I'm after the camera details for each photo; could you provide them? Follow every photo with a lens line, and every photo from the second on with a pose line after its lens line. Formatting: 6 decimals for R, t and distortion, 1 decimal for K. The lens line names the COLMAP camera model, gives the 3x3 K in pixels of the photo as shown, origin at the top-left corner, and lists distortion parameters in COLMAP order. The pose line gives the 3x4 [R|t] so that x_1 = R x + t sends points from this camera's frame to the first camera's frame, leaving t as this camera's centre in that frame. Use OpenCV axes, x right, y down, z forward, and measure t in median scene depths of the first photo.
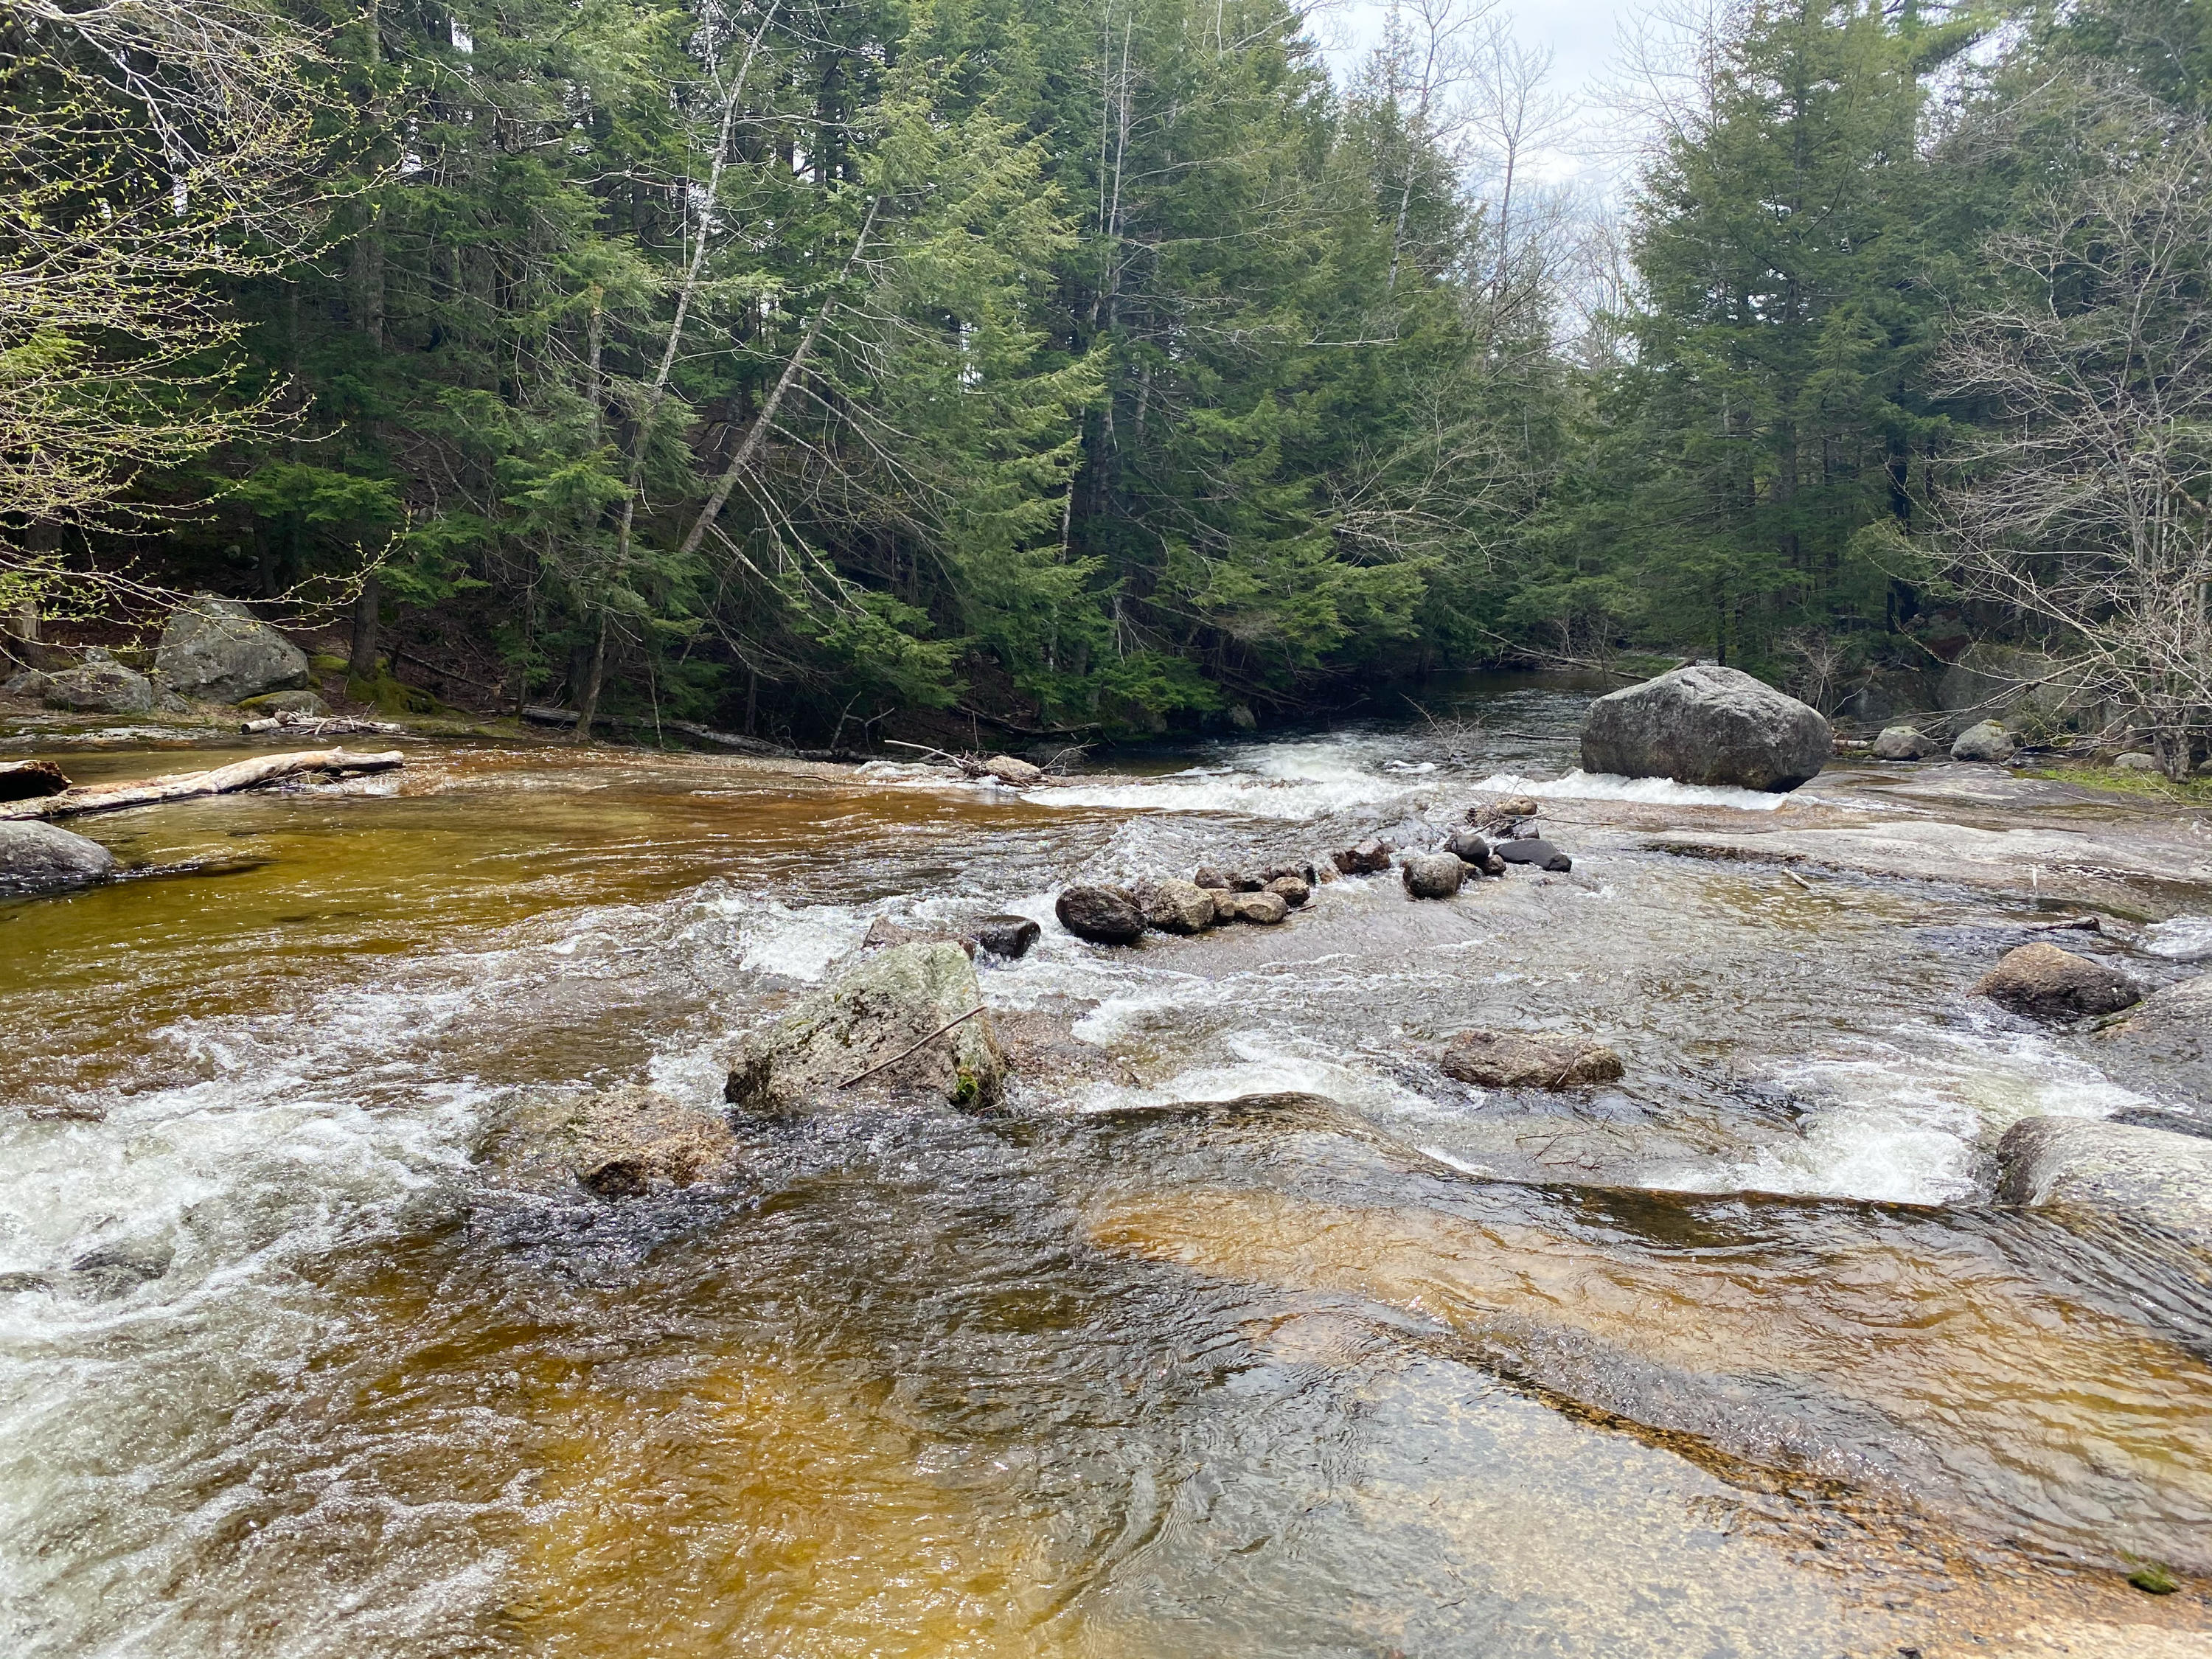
lens RADIAL K [[1681.0, 0, 1114.8], [0, 1681.0, 840.3], [0, 0, 1]] dist [0.043420, -0.031259]
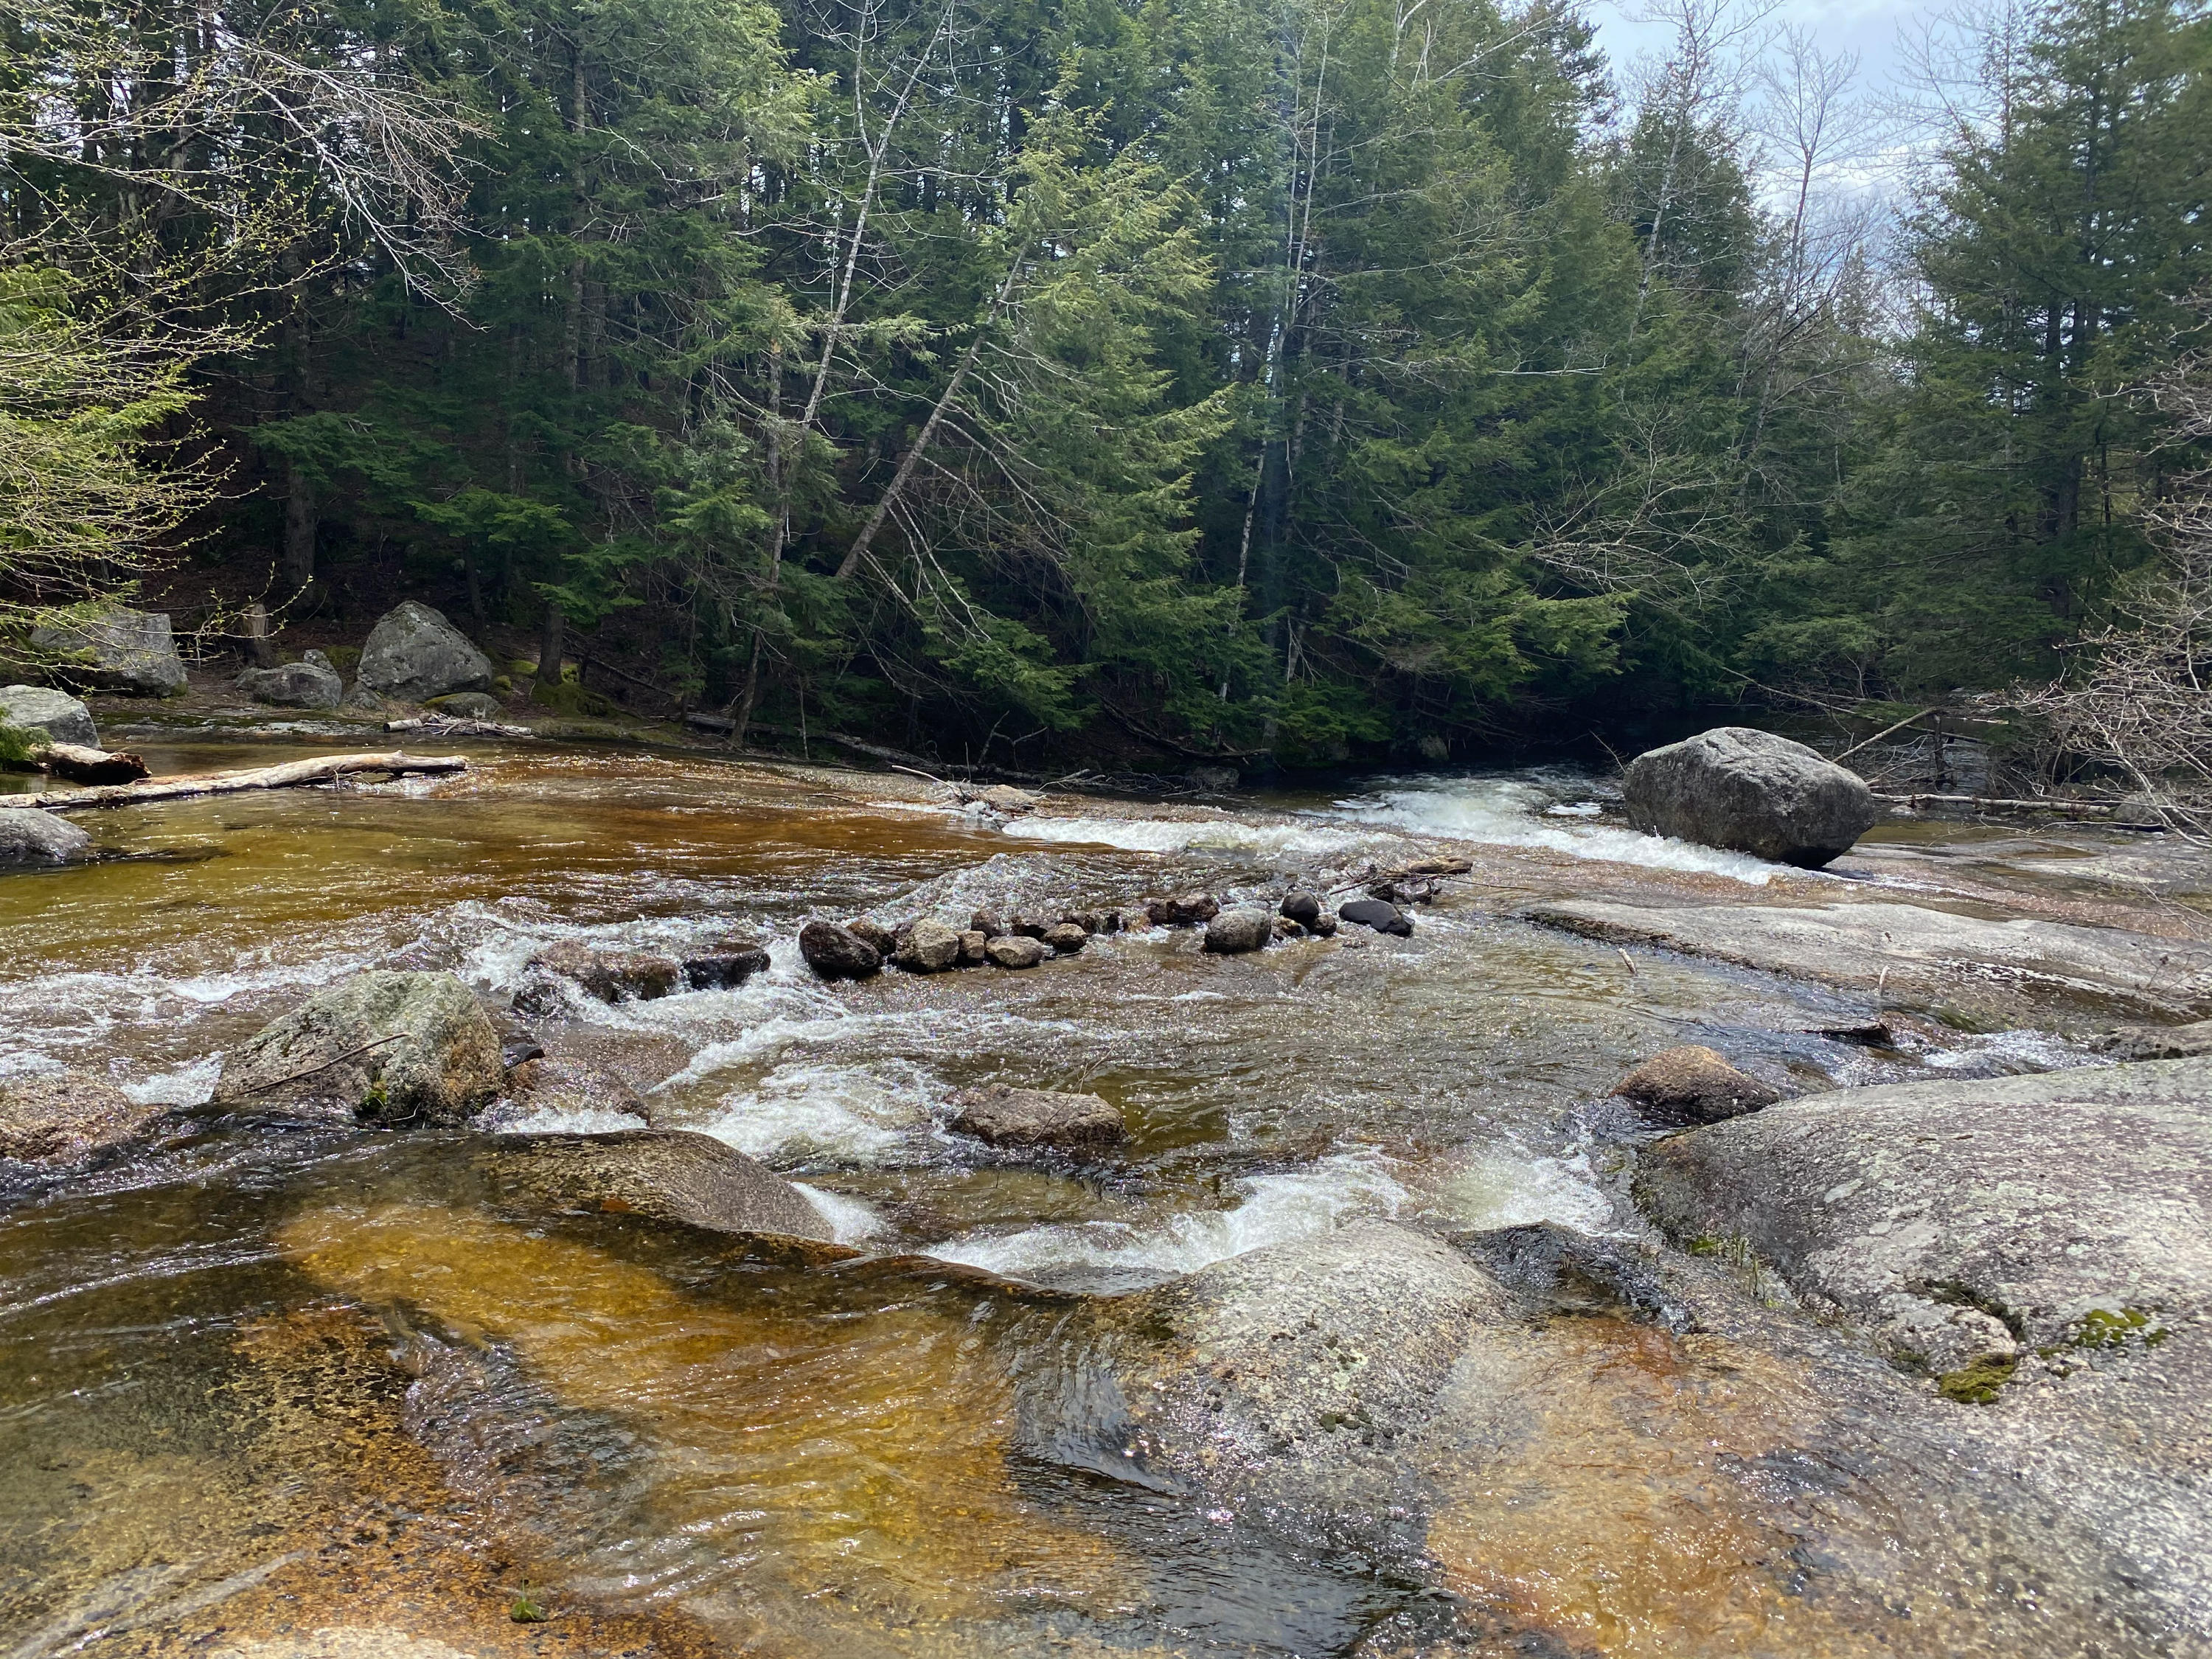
lens RADIAL K [[1681.0, 0, 1116.8], [0, 1681.0, 836.0], [0, 0, 1]] dist [0.043420, -0.031259]
pose [[0.978880, 0.055039, -0.196889, 0.142786], [-0.056757, 0.998383, -0.003089, -0.013236], [0.196401, 0.014199, 0.980421, -0.008211]]
